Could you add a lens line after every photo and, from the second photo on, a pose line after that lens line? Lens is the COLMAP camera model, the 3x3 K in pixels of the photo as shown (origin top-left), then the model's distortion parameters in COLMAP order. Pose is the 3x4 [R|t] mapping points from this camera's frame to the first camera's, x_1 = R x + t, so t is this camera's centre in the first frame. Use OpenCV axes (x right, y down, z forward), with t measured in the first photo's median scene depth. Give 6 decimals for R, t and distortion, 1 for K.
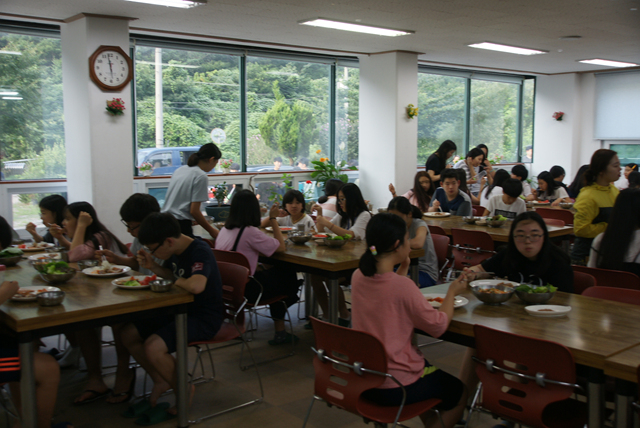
lens RADIAL K [[647.1, 0, 310.6], [0, 647.1, 212.3], [0, 0, 1]] dist [0.005181, 0.000000]
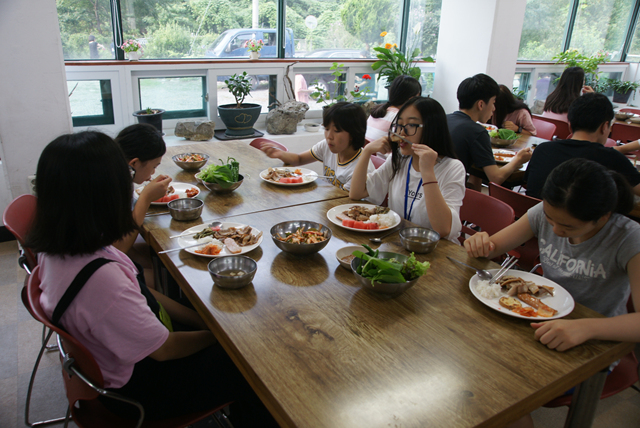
lens RADIAL K [[470.9, 0, 318.7], [0, 470.9, 207.5], [0, 0, 1]] dist [-0.117182, 0.092954]
pose [[0.989438, 0.085036, -0.117393, 0.016575], [-0.052444, 0.964989, 0.256994, -0.033534], [0.135137, -0.248124, 0.959256, 0.415514]]
